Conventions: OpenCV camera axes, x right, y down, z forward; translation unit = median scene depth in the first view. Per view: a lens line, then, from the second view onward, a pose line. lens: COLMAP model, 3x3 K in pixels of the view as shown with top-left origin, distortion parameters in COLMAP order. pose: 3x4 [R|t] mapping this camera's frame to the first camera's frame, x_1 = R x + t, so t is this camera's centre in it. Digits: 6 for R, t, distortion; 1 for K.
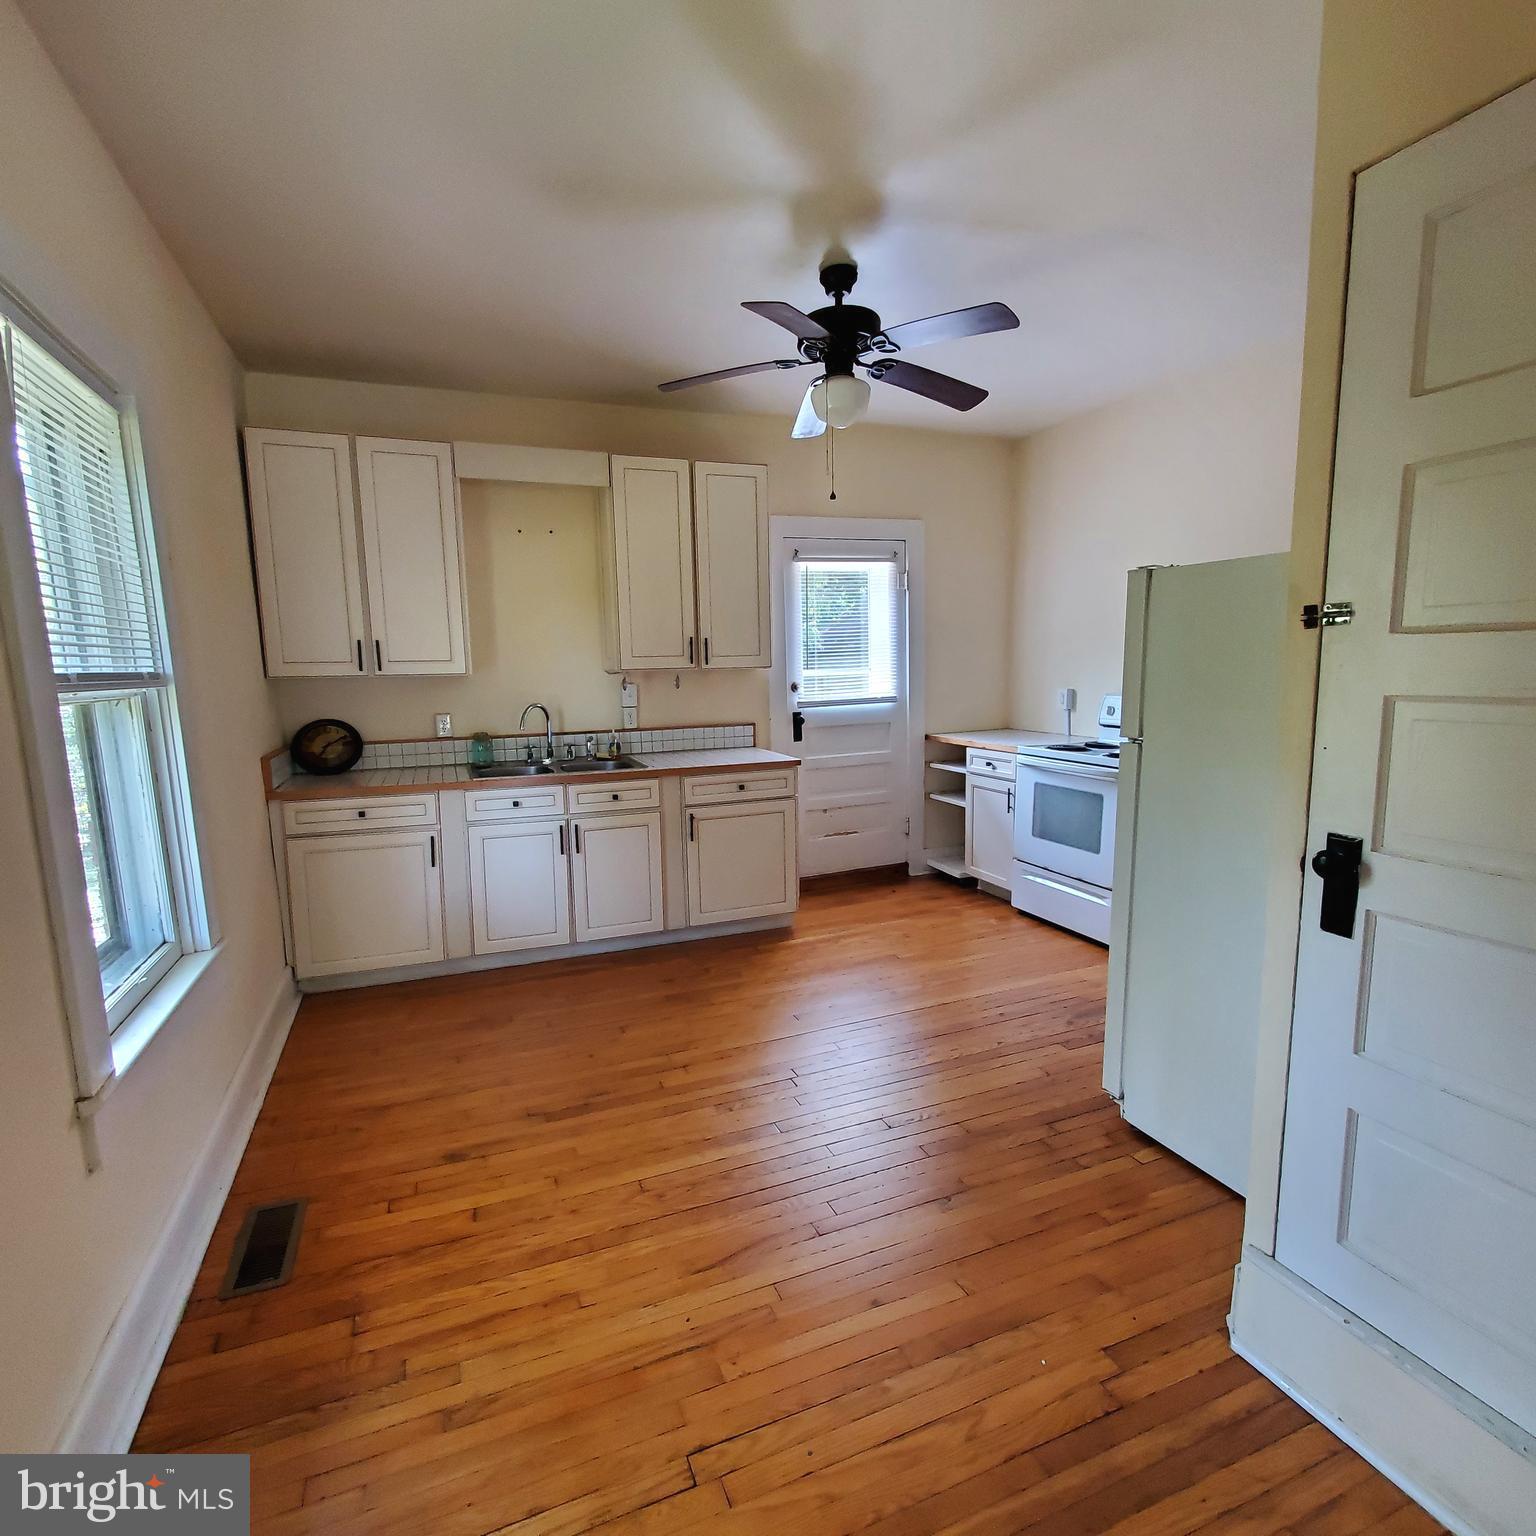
lens RADIAL K [[813.0, 0, 764.7], [0, 813.0, 774.2], [0, 0, 1]] dist [0.000278, 0.001747]
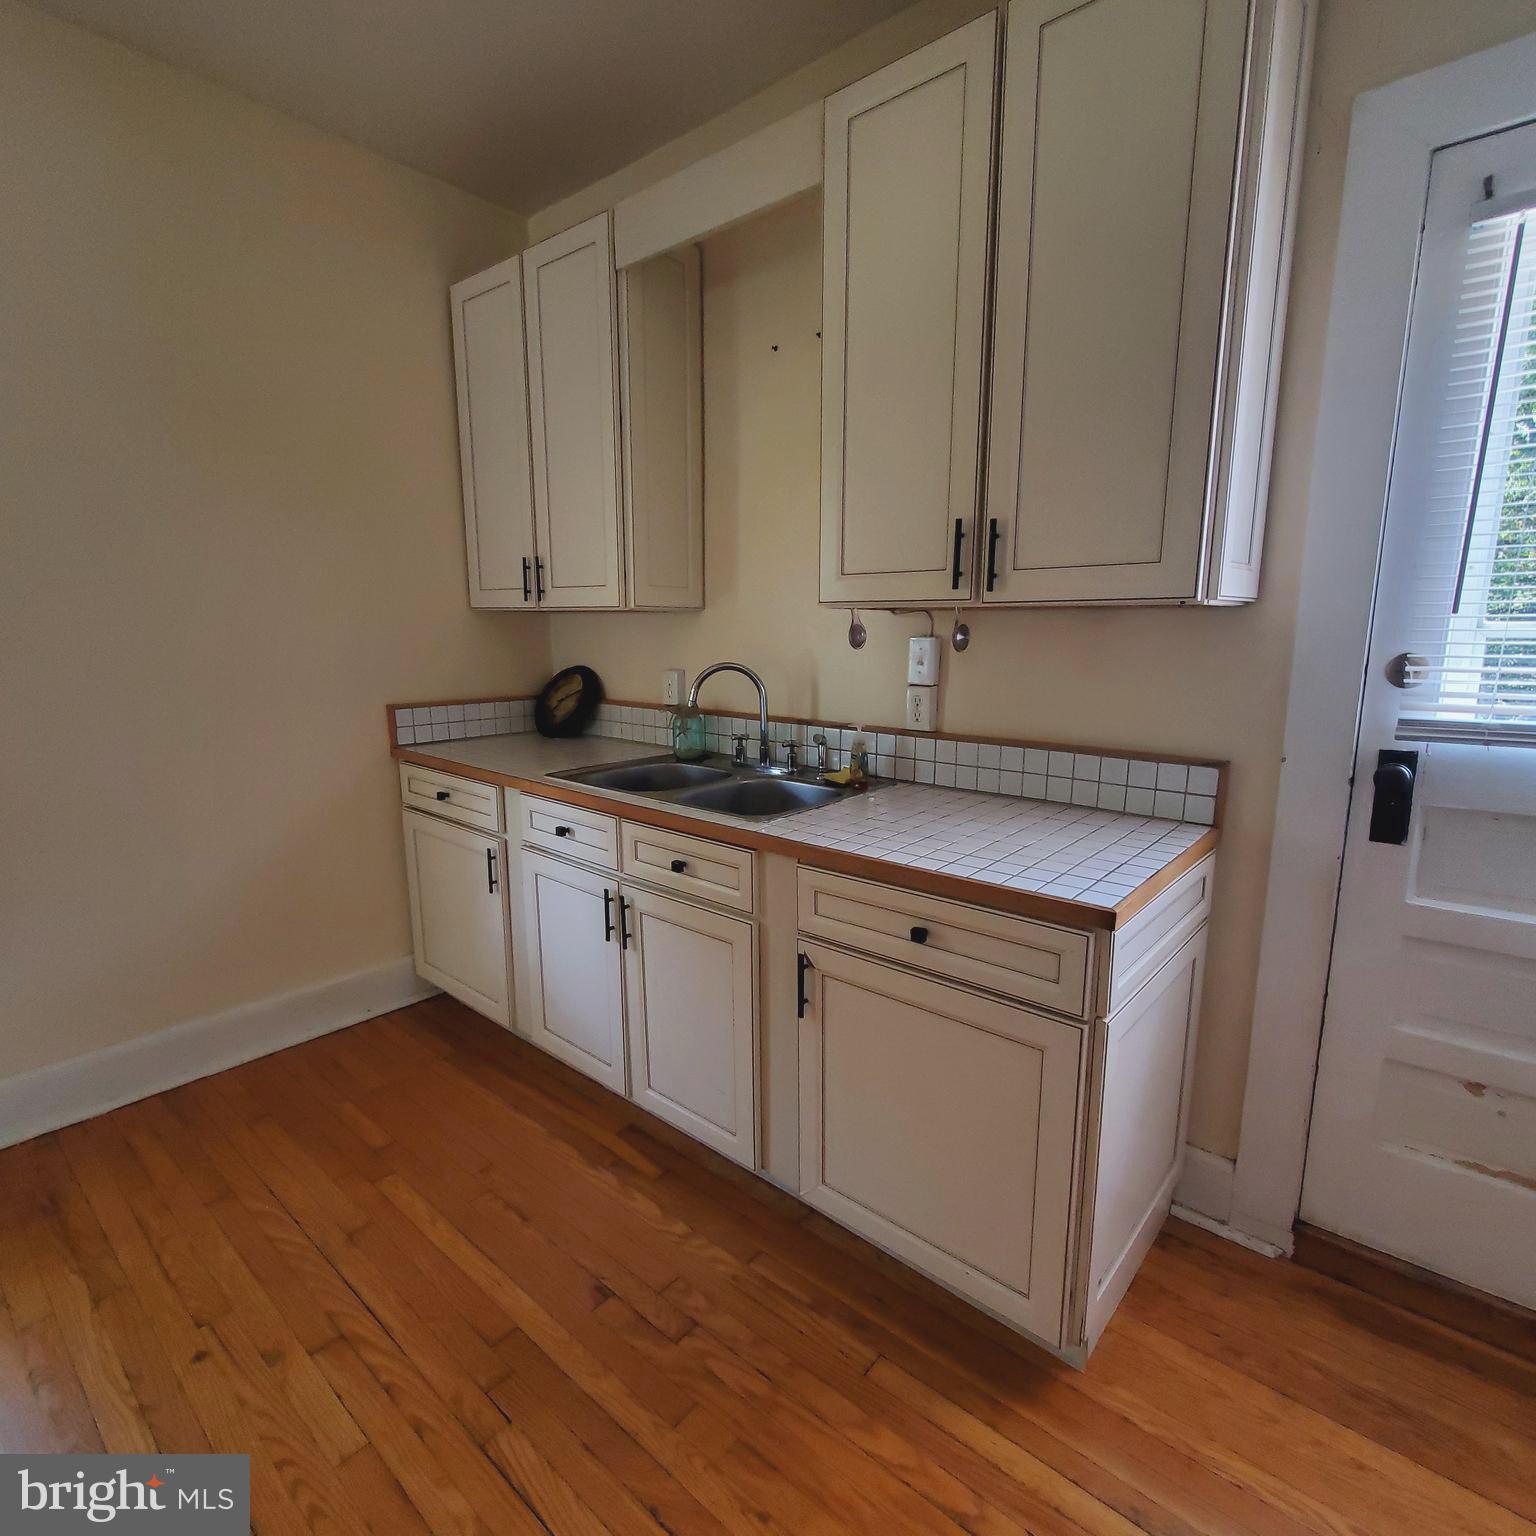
lens RADIAL K [[813.0, 0, 769.9], [0, 813.0, 775.6], [0, 0, 1]] dist [0.000278, 0.001747]
pose [[0.458441, 0.185975, -0.869049, 0.218475], [-0.131185, 0.981309, 0.140795, -0.086220], [0.878989, 0.049460, 0.474269, 0.700664]]
